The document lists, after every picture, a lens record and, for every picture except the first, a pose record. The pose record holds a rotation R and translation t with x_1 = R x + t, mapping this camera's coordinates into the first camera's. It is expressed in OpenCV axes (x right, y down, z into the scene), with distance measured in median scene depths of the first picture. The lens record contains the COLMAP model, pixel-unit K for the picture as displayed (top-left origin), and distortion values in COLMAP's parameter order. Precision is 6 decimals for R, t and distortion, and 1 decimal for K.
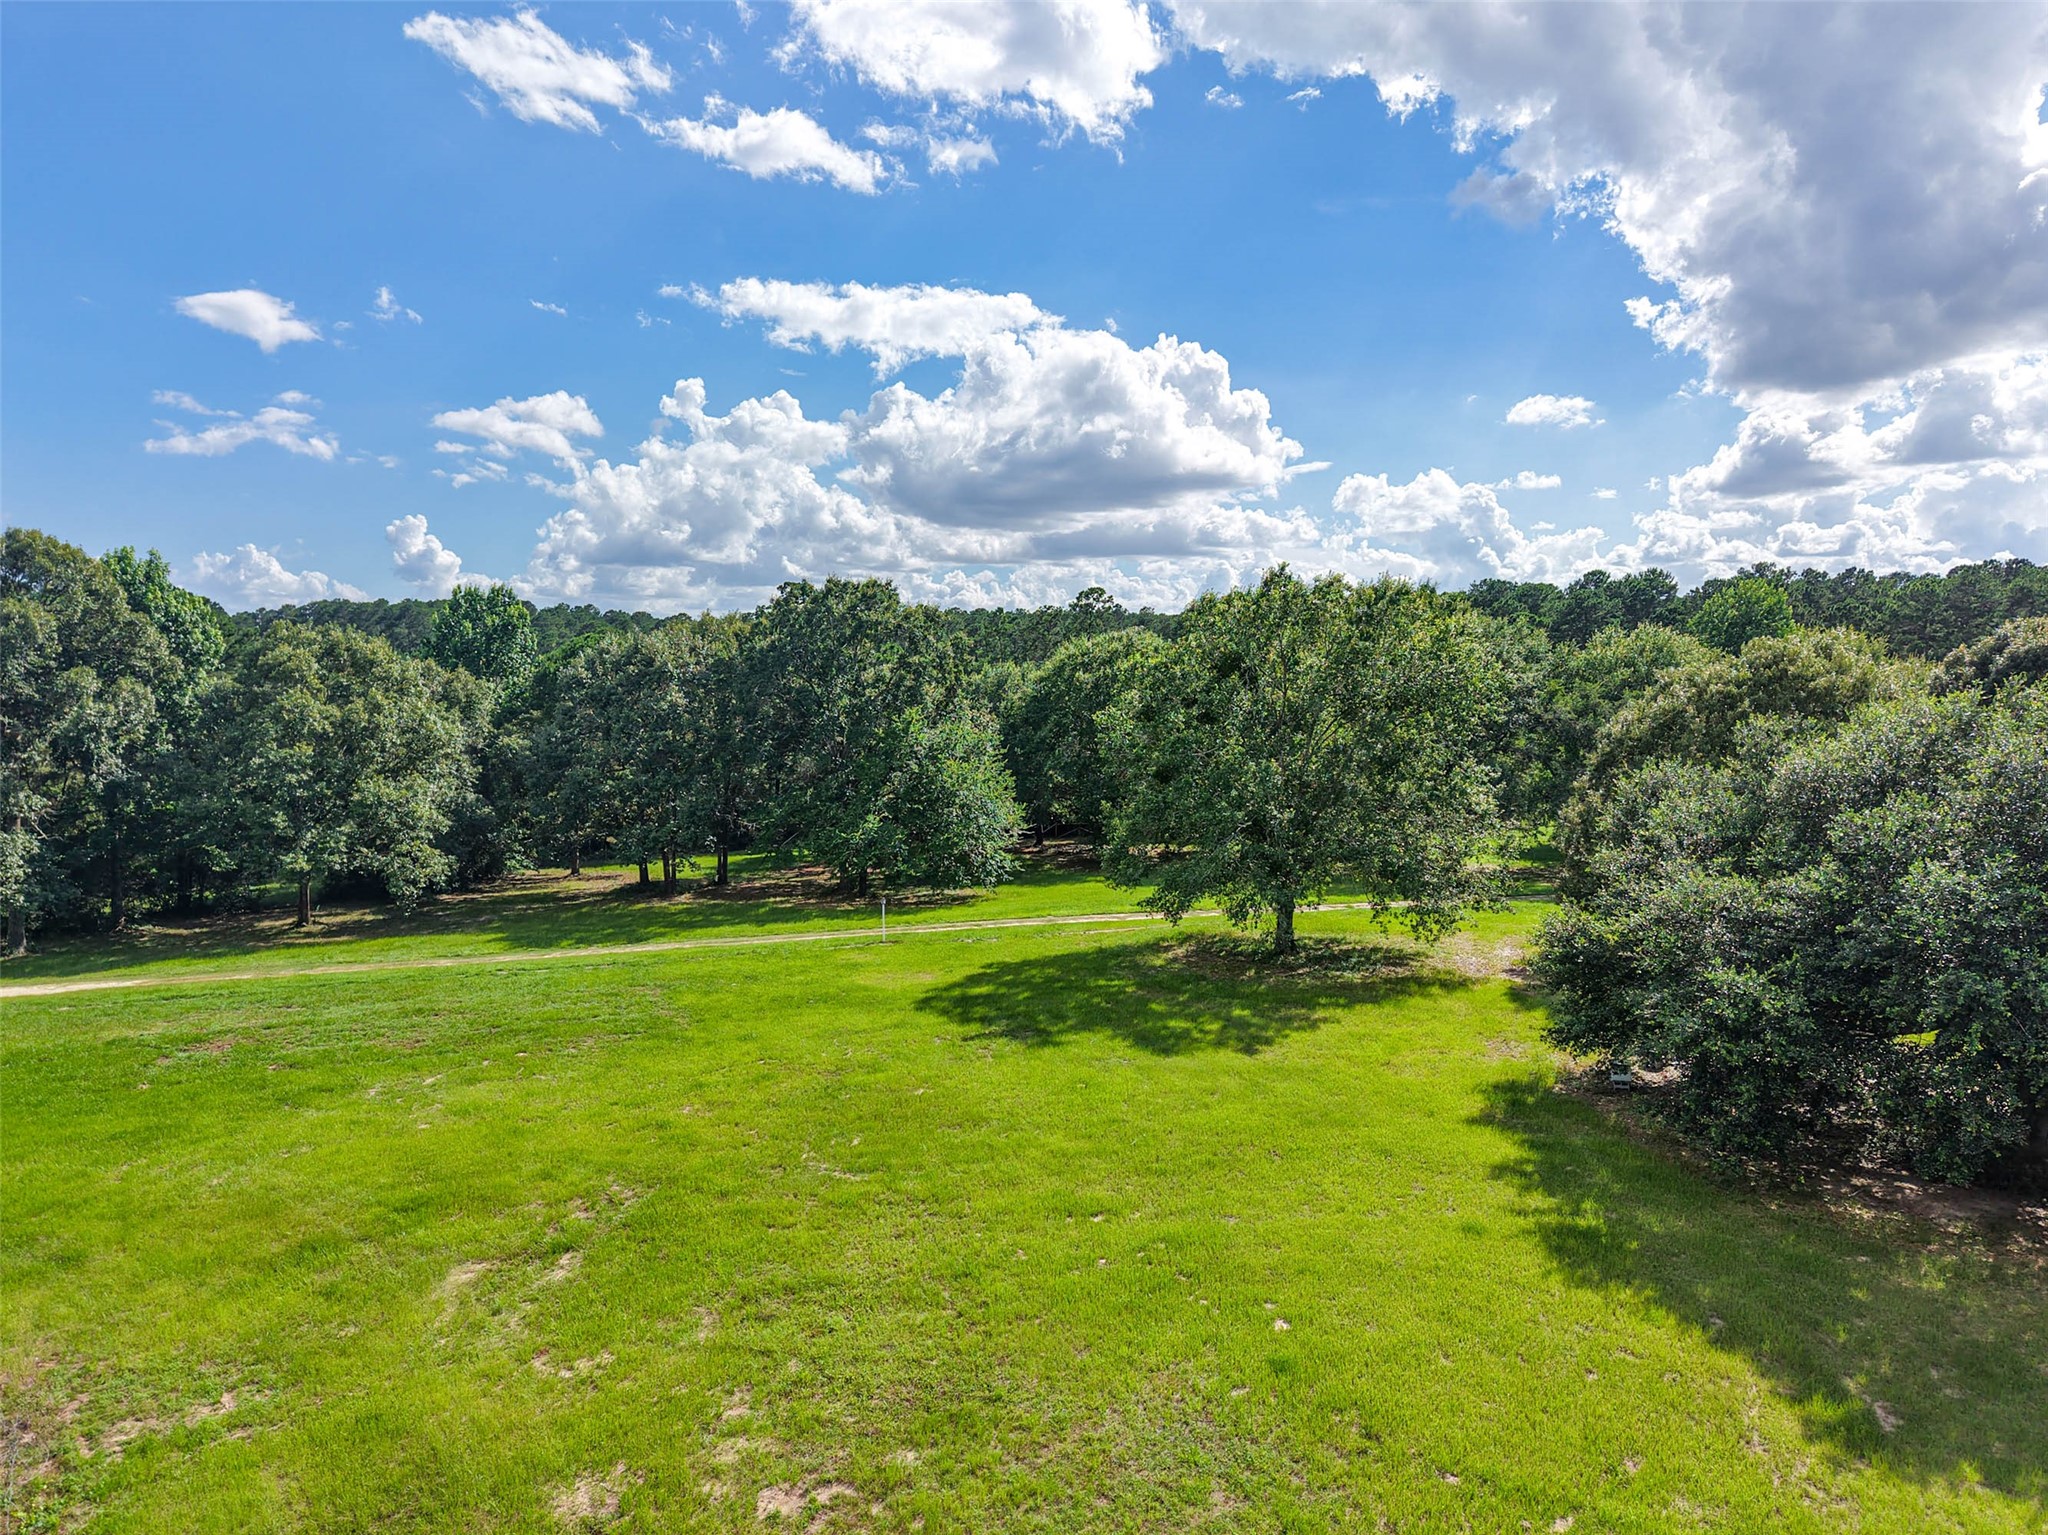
lens RADIAL K [[1379.5, 0, 1022.2], [0, 1379.5, 778.6], [0, 0, 1]] dist [0.026645, -0.008659]
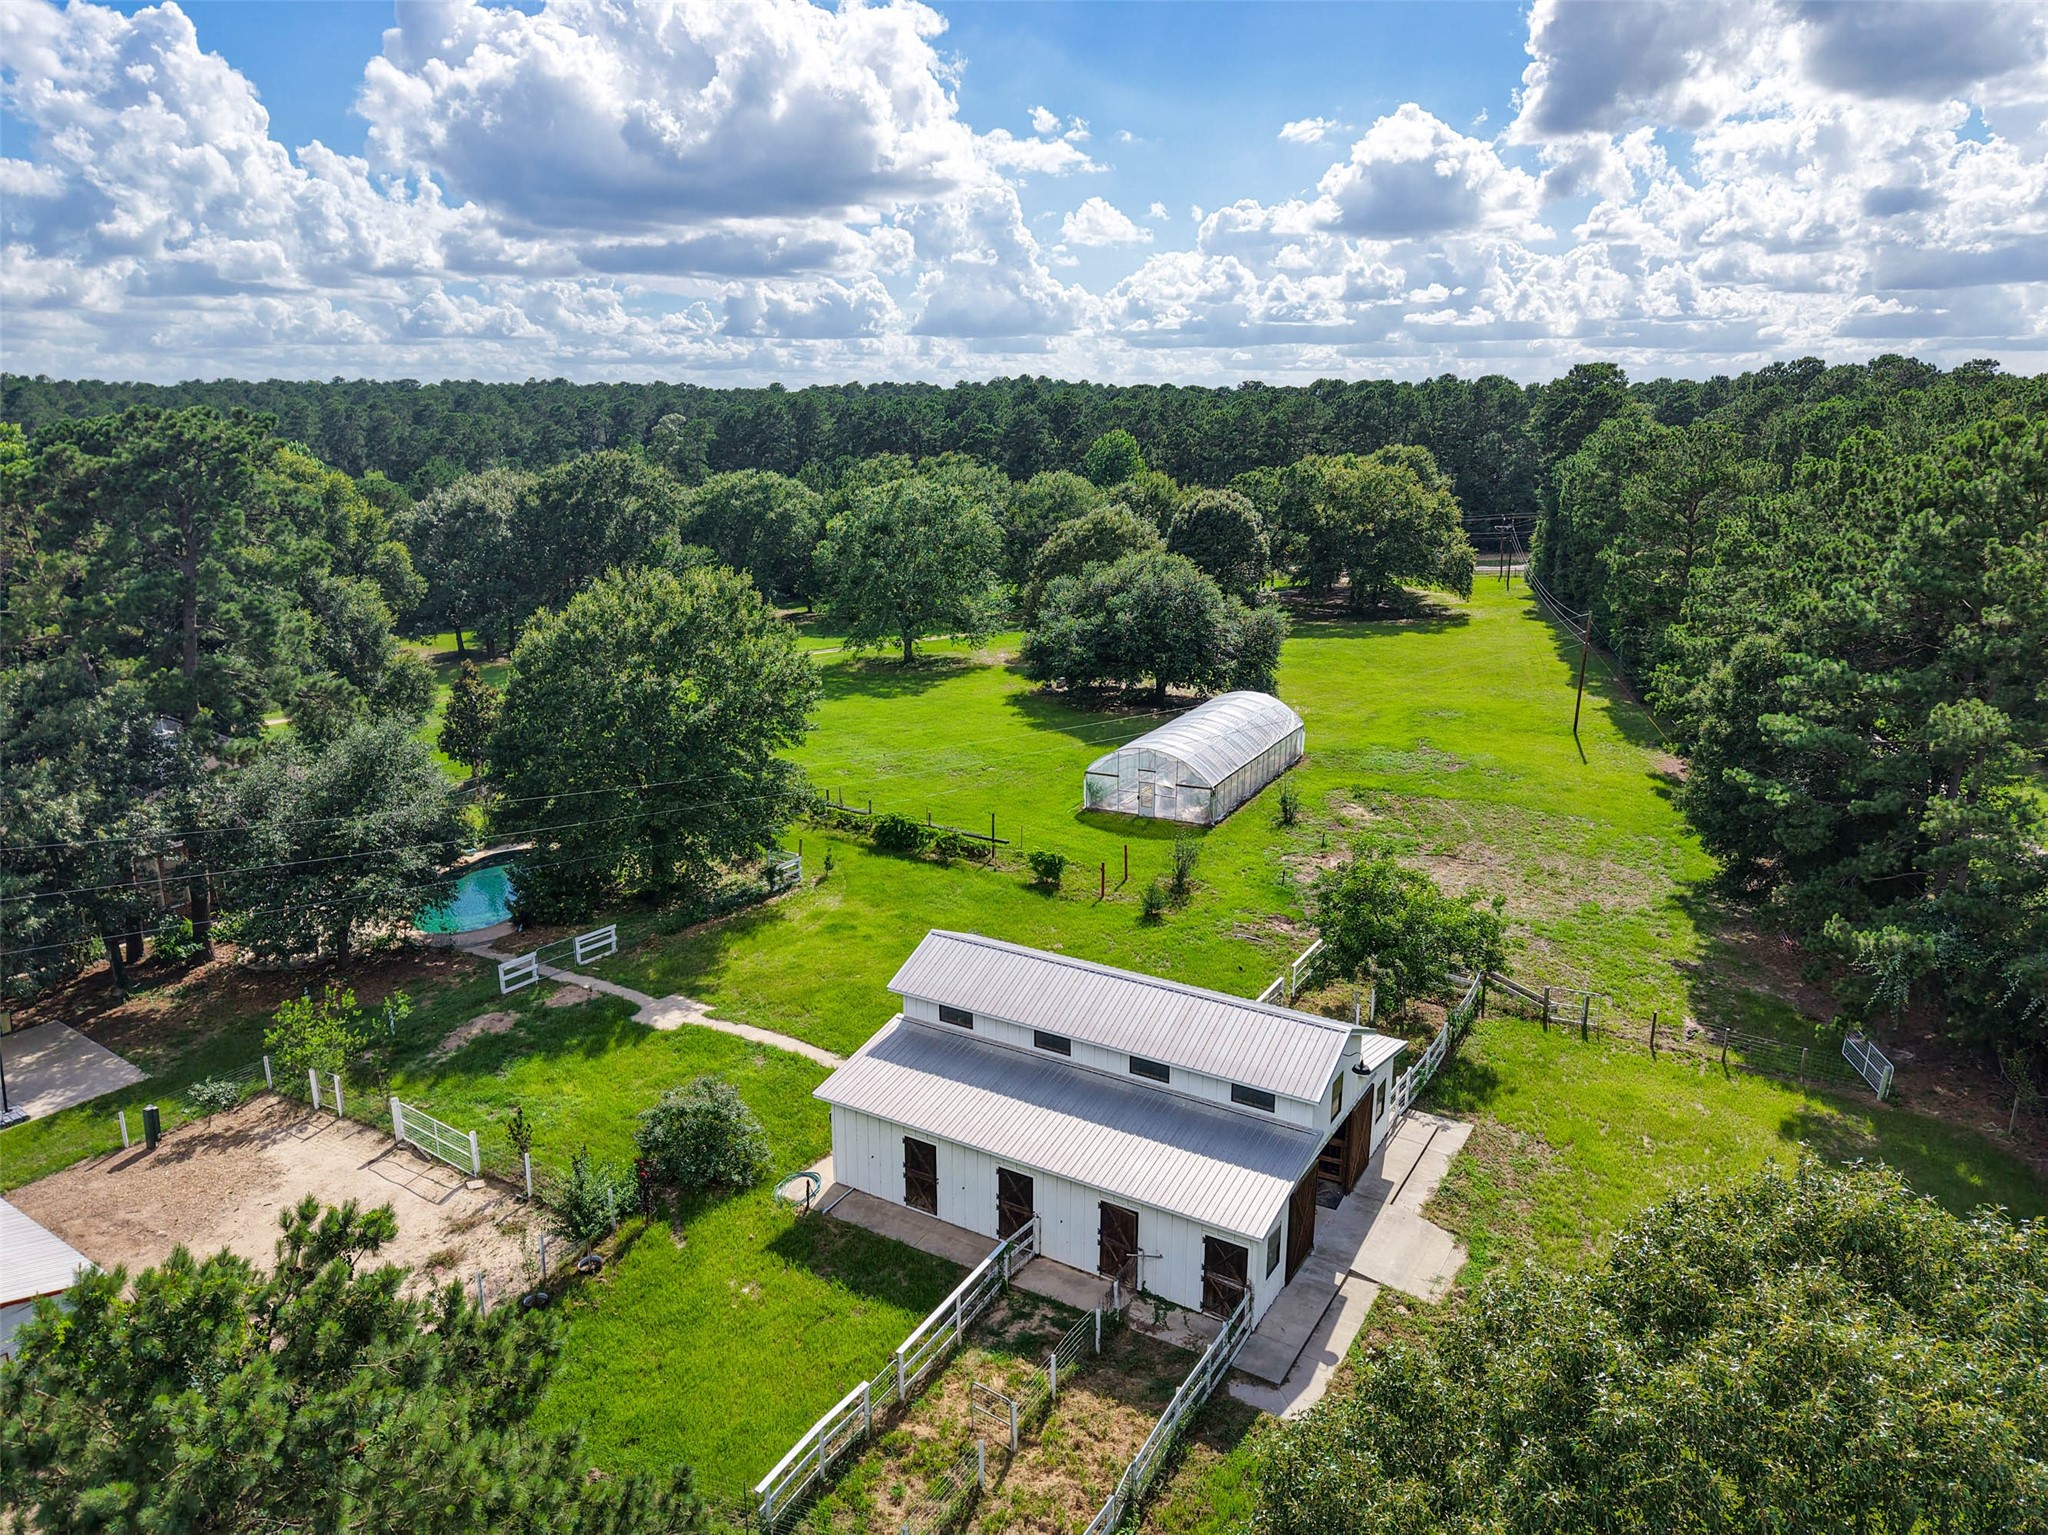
lens RADIAL K [[1379.5, 0, 1022.2], [0, 1379.5, 778.6], [0, 0, 1]] dist [0.026645, -0.008659]
pose [[0.925993, -0.094726, 0.365464, -0.510830], [0.026245, 0.981821, 0.187985, -0.107410], [-0.376628, -0.164481, 0.911645, -1.208357]]
